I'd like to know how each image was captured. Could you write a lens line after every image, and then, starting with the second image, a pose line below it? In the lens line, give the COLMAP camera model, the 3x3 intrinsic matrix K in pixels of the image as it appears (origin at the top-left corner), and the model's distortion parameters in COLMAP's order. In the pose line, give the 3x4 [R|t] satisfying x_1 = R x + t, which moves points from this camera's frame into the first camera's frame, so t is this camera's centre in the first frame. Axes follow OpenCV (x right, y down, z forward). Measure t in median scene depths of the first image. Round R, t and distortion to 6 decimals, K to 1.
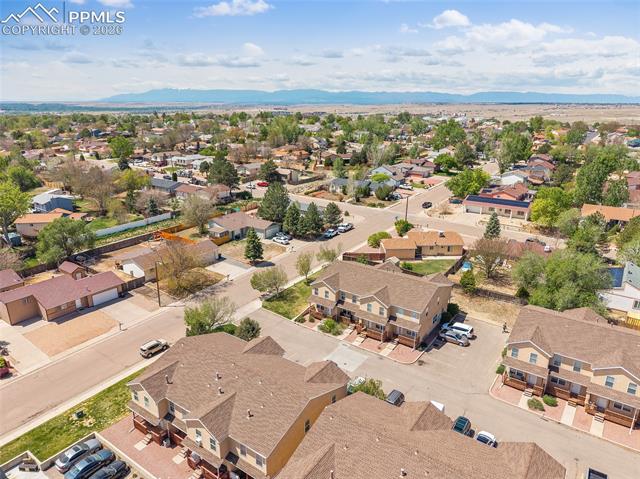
lens RADIAL K [[431.5, 0, 321.3], [0, 431.5, 237.3], [0, 0, 1]] dist [0.007192, -0.003286]
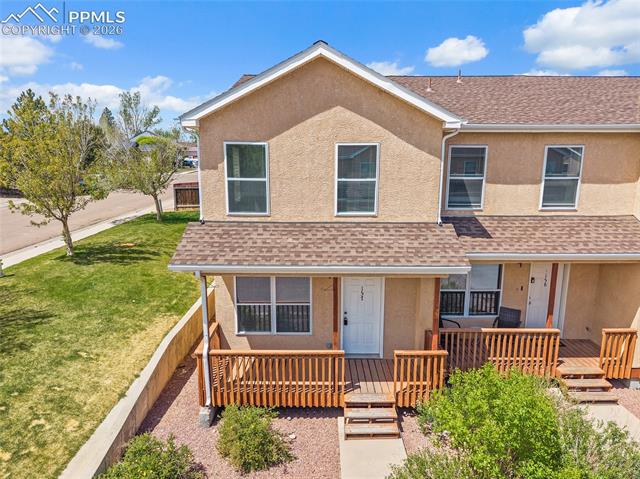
lens RADIAL K [[429.6, 0, 320.0], [0, 429.6, 239.5], [0, 0, 1]] dist [0.005360, -0.001748]
pose [[0.812767, -0.111019, 0.571912, -0.062591], [0.173361, 0.983294, -0.055494, 0.148714], [-0.556197, 0.144251, 0.818435, 0.881741]]
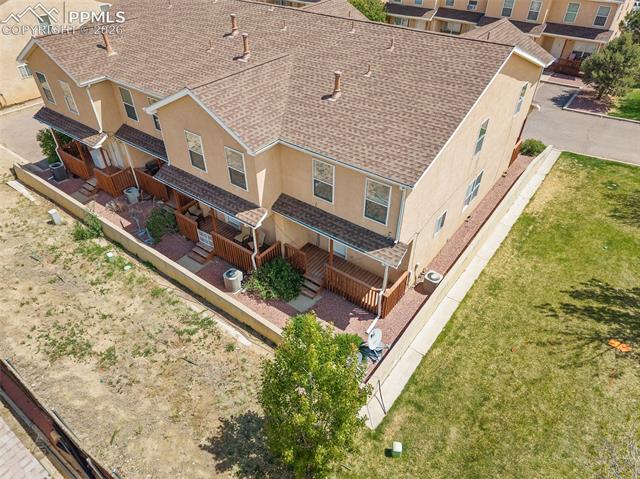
lens RADIAL K [[431.5, 0, 321.3], [0, 431.5, 237.3], [0, 0, 1]] dist [0.007192, -0.003286]
pose [[-0.999698, -0.020250, 0.013949, 0.112013], [0.000091, 0.564251, 0.825603, -0.053336], [-0.024589, 0.825355, -0.564078, 1.233302]]
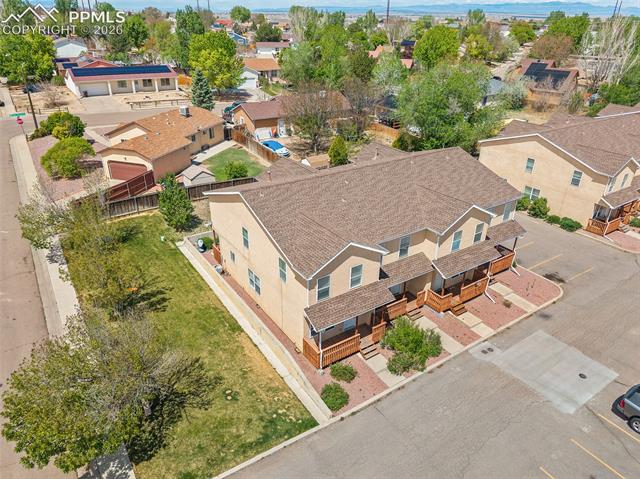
lens RADIAL K [[443.9, 0, 322.1], [0, 443.9, 226.9], [0, 0, 1]] dist [0.008217, -0.000664]
pose [[0.344821, -0.399786, 0.849276, -0.258309], [0.258756, 0.910195, 0.323404, -0.016363], [-0.902299, 0.108239, 0.417301, 0.850403]]
